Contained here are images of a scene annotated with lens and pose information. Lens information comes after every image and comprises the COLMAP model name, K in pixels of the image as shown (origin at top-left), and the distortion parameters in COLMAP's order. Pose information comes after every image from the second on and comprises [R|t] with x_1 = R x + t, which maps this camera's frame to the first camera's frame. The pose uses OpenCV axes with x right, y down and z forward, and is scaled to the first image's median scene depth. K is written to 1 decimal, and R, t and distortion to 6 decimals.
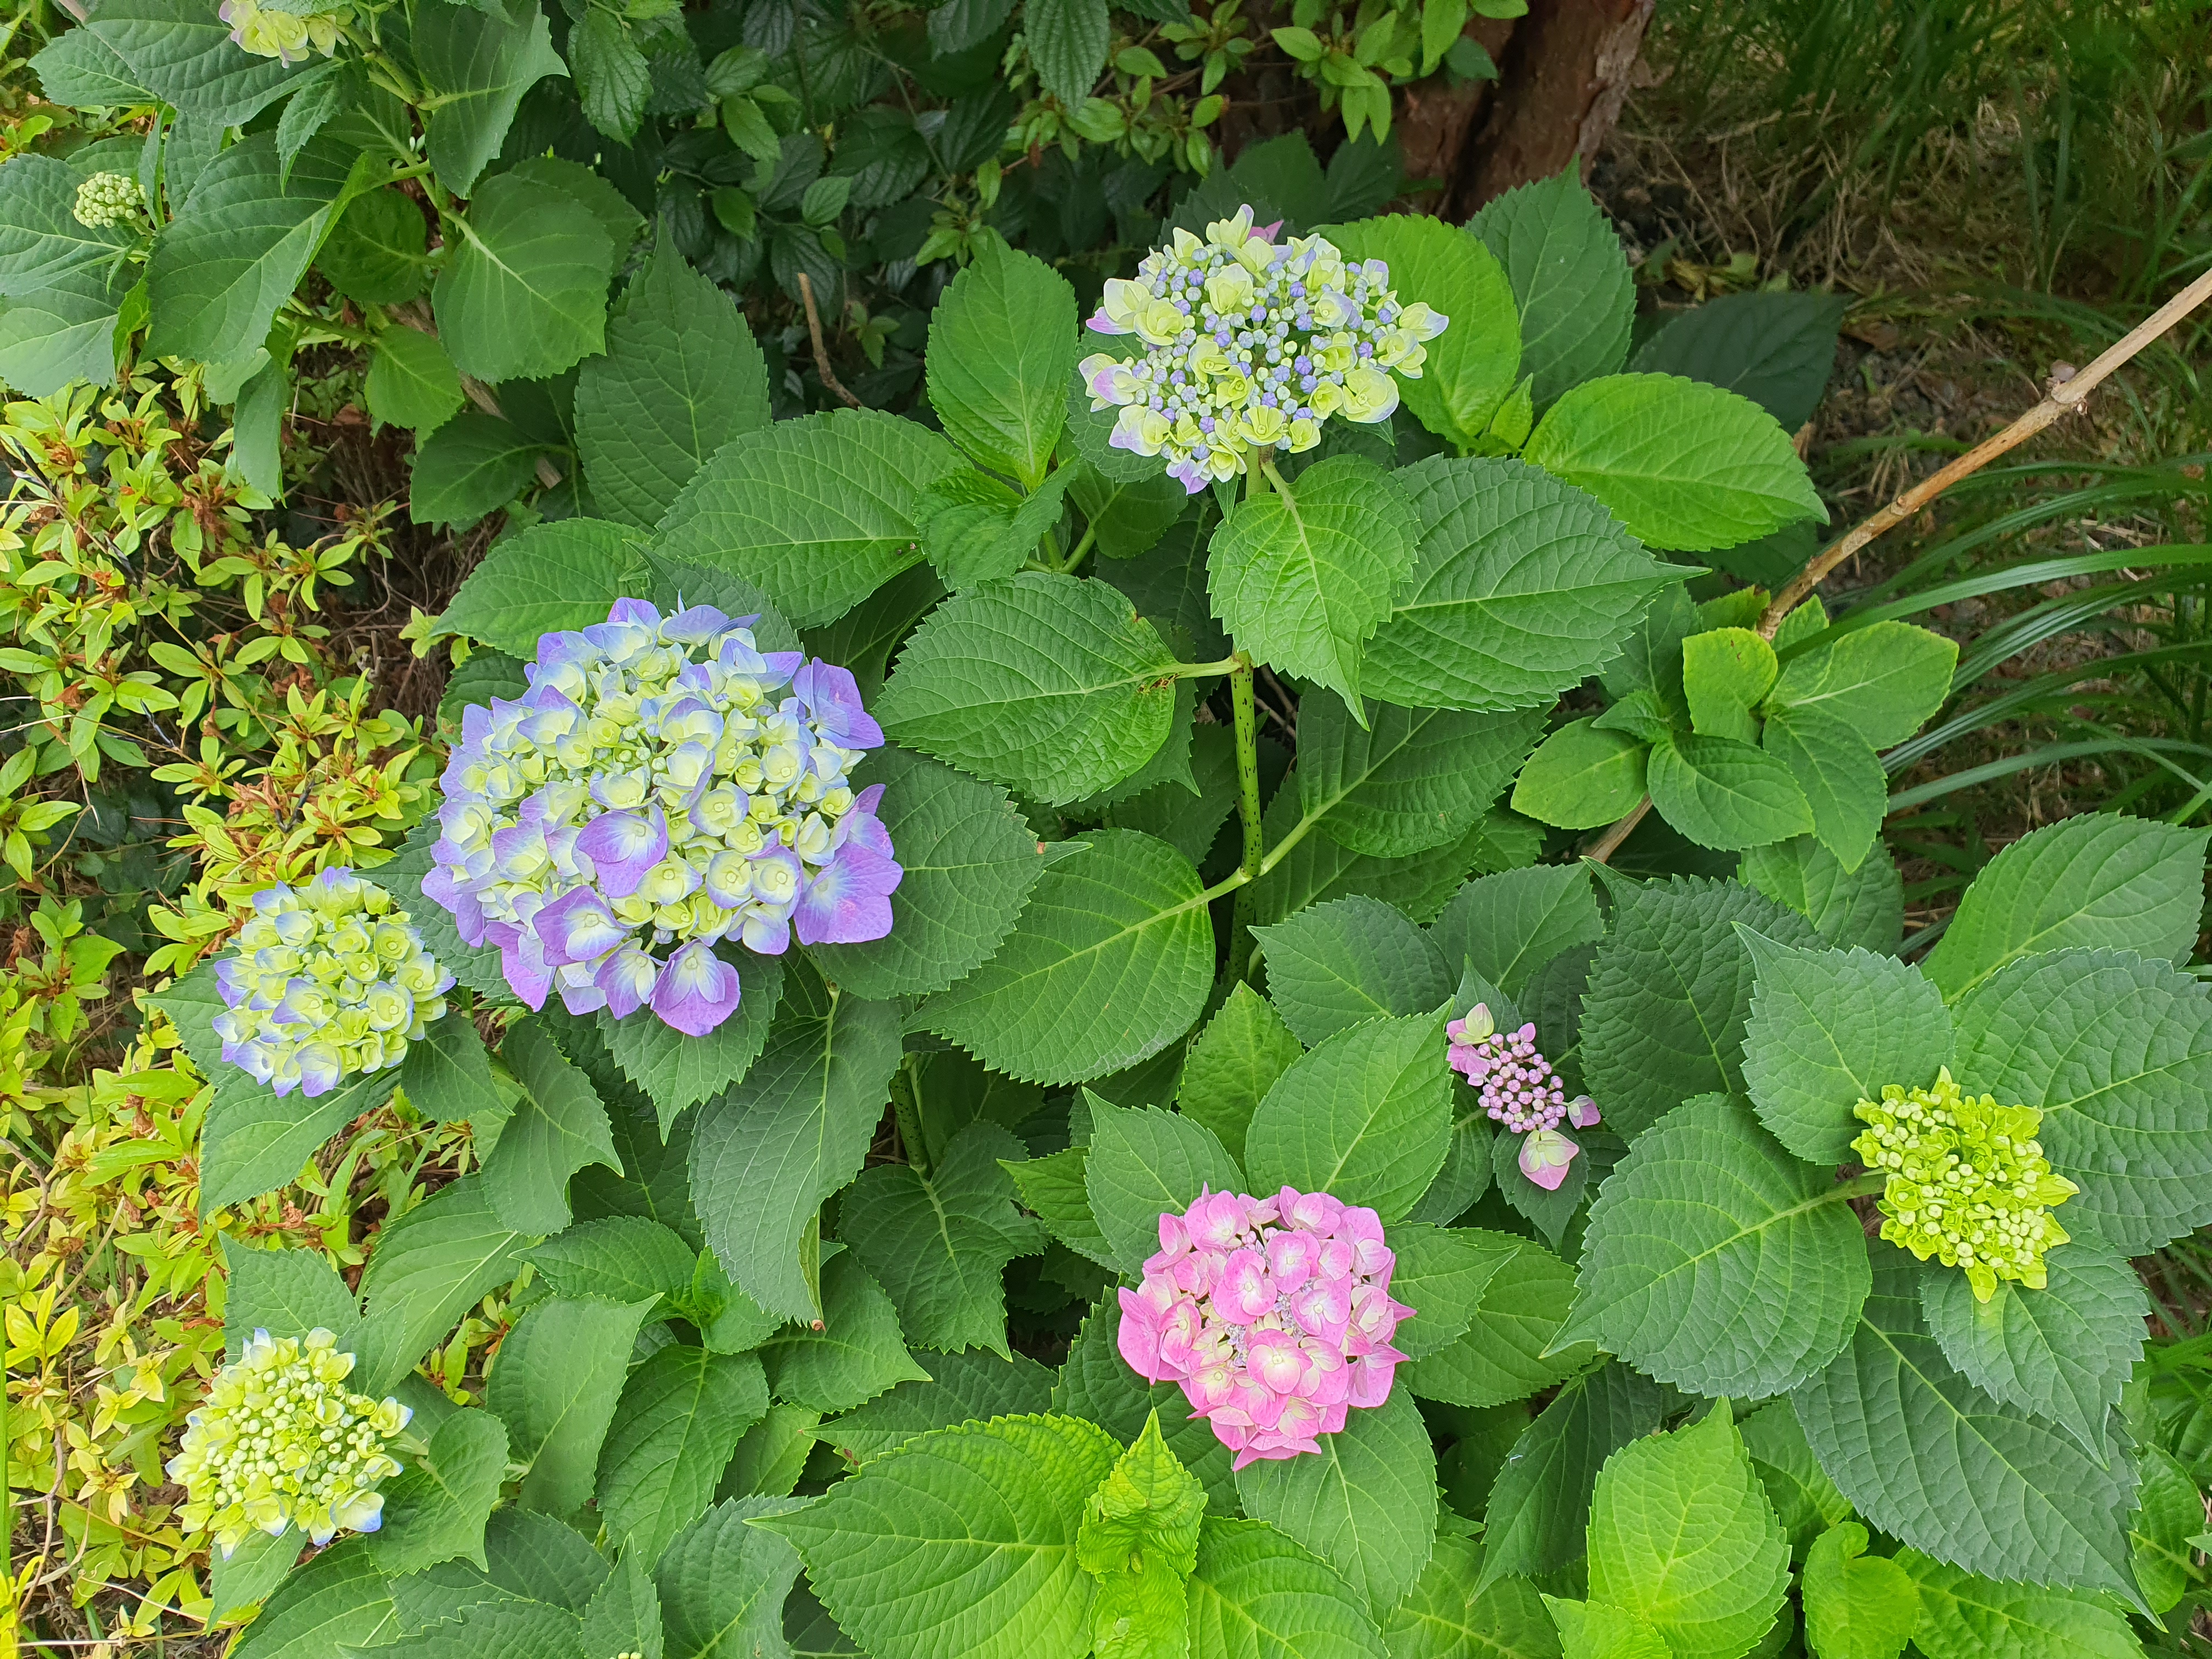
lens RADIAL K [[1639.1, 0, 1106.0], [0, 1639.1, 829.5], [0, 0, 1]] dist [-0.010942, -0.001660]
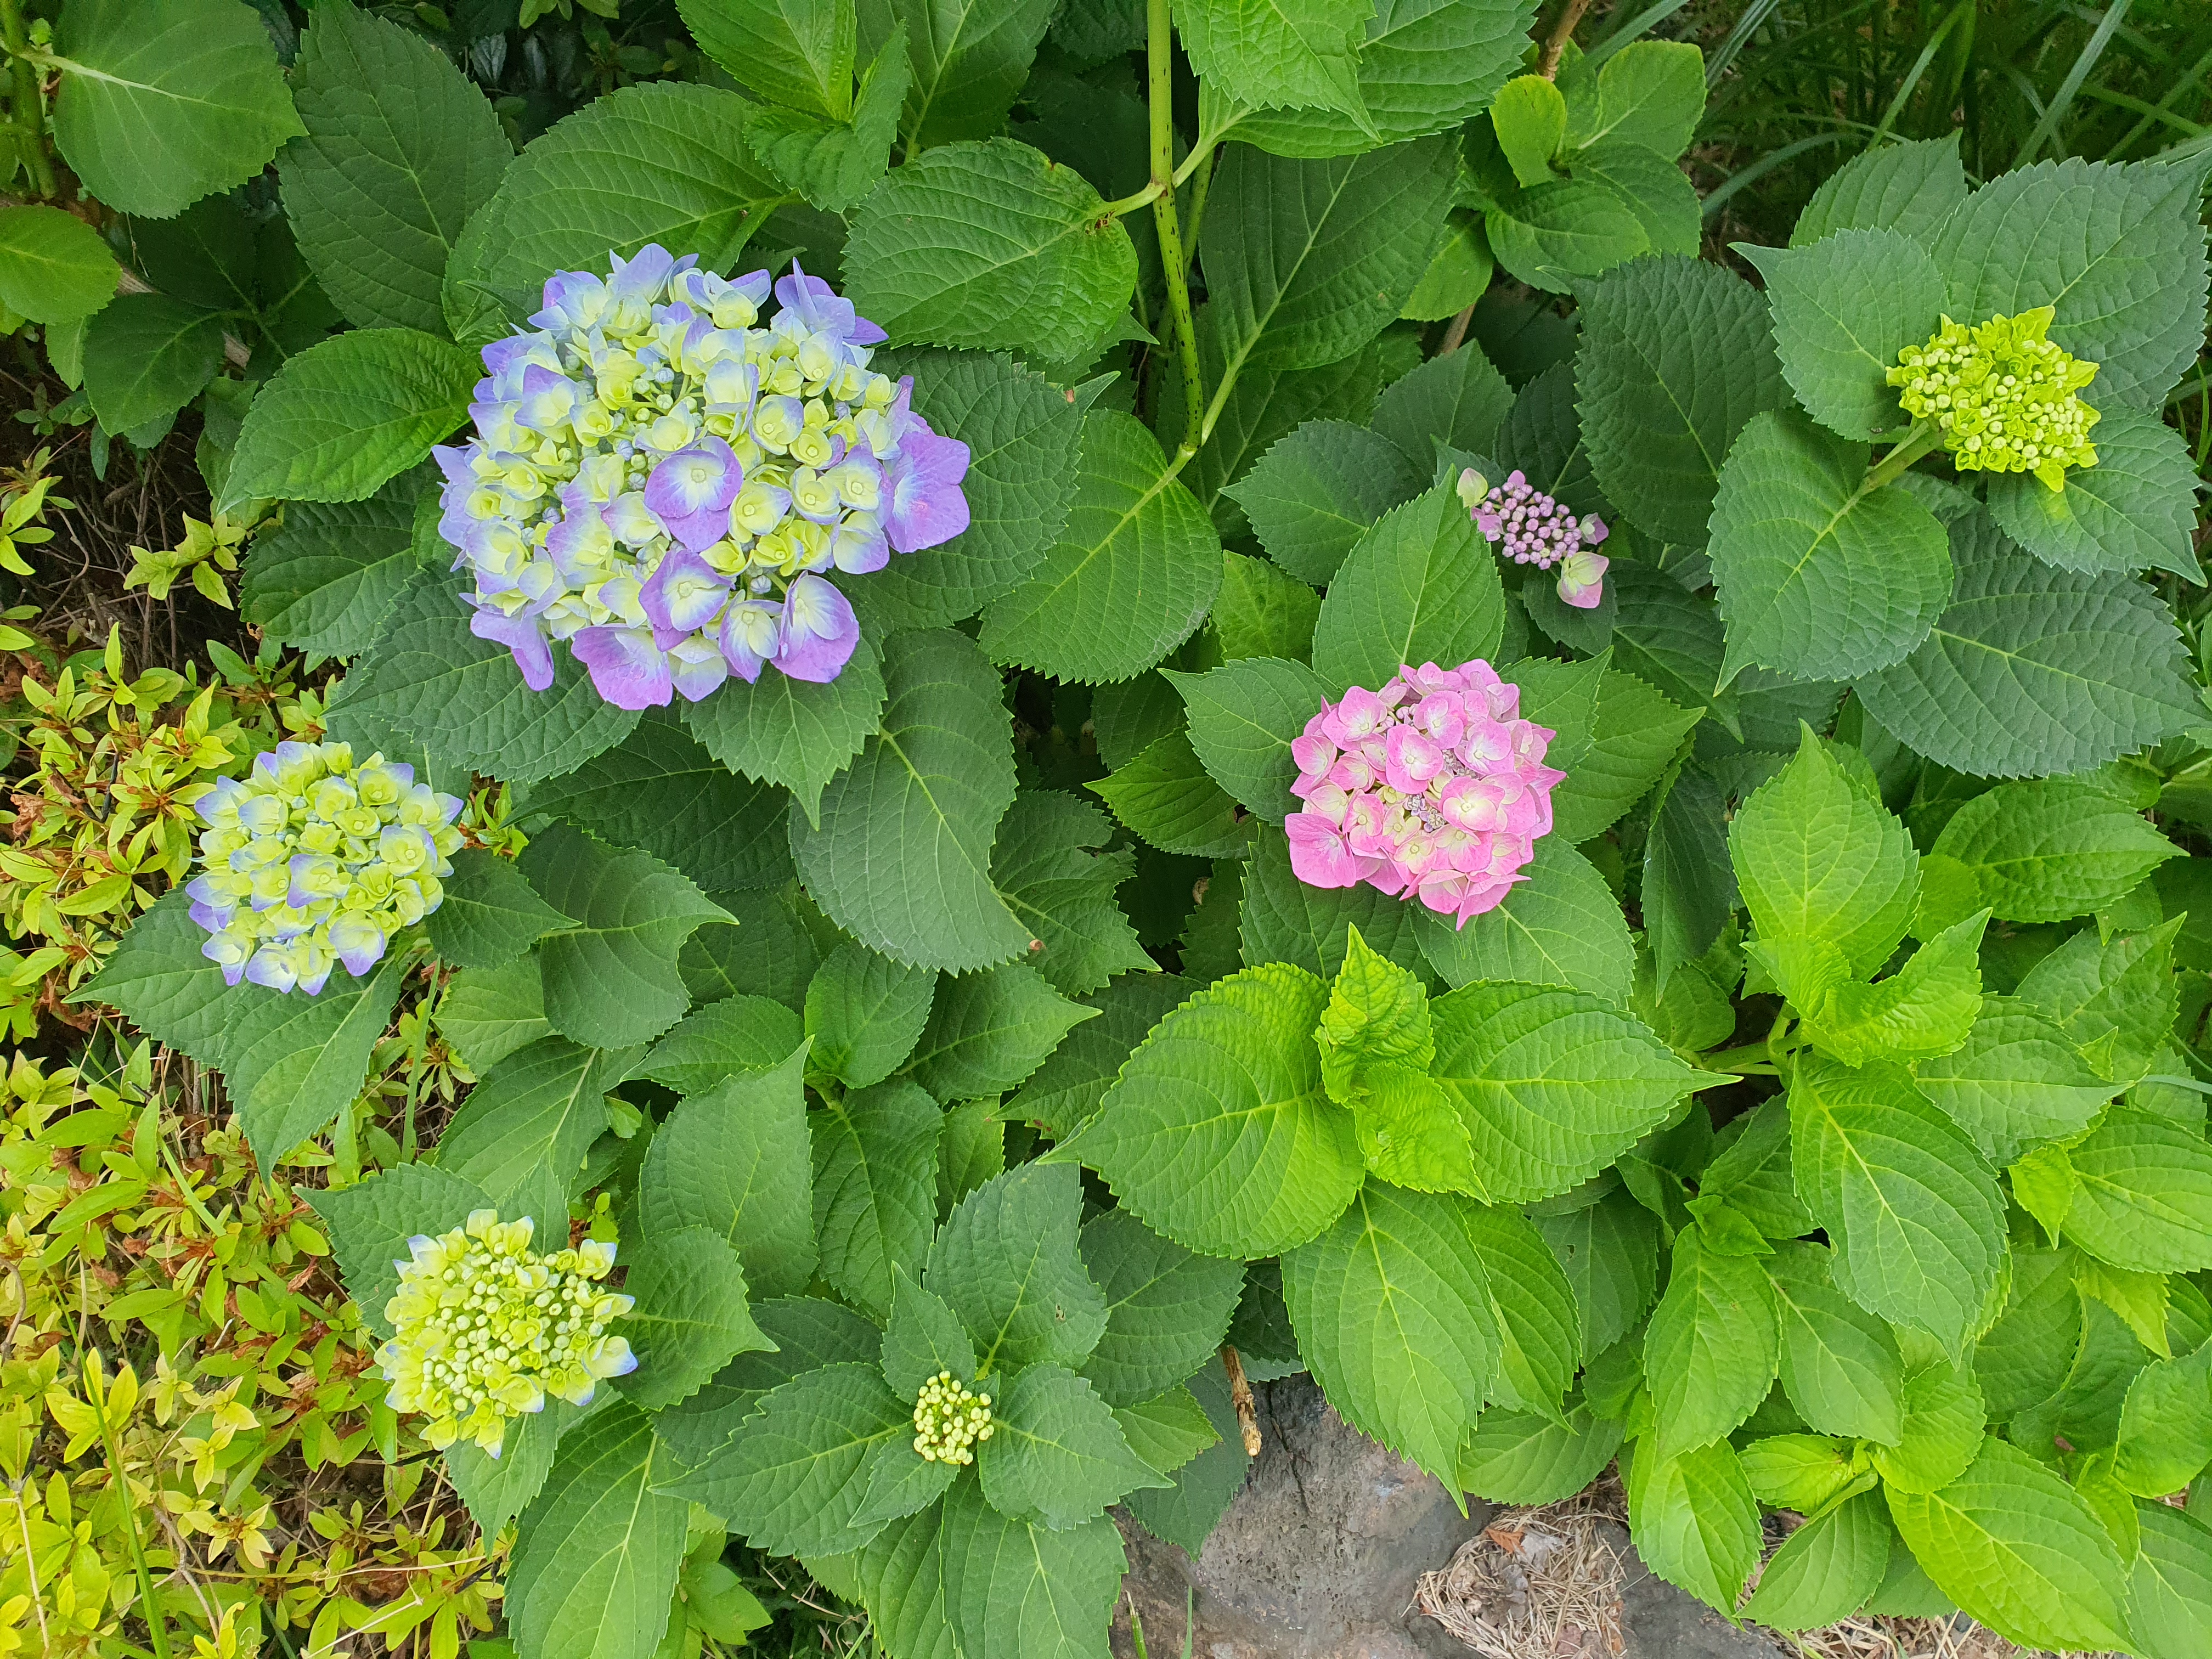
lens RADIAL K [[1639.1, 0, 1106.0], [0, 1639.1, 829.5], [0, 0, 1]] dist [-0.010942, -0.001660]
pose [[0.915630, -0.363475, 0.171780, -0.245848], [0.343429, 0.929309, 0.135794, 0.107225], [-0.208994, -0.065343, 0.975731, 0.049894]]
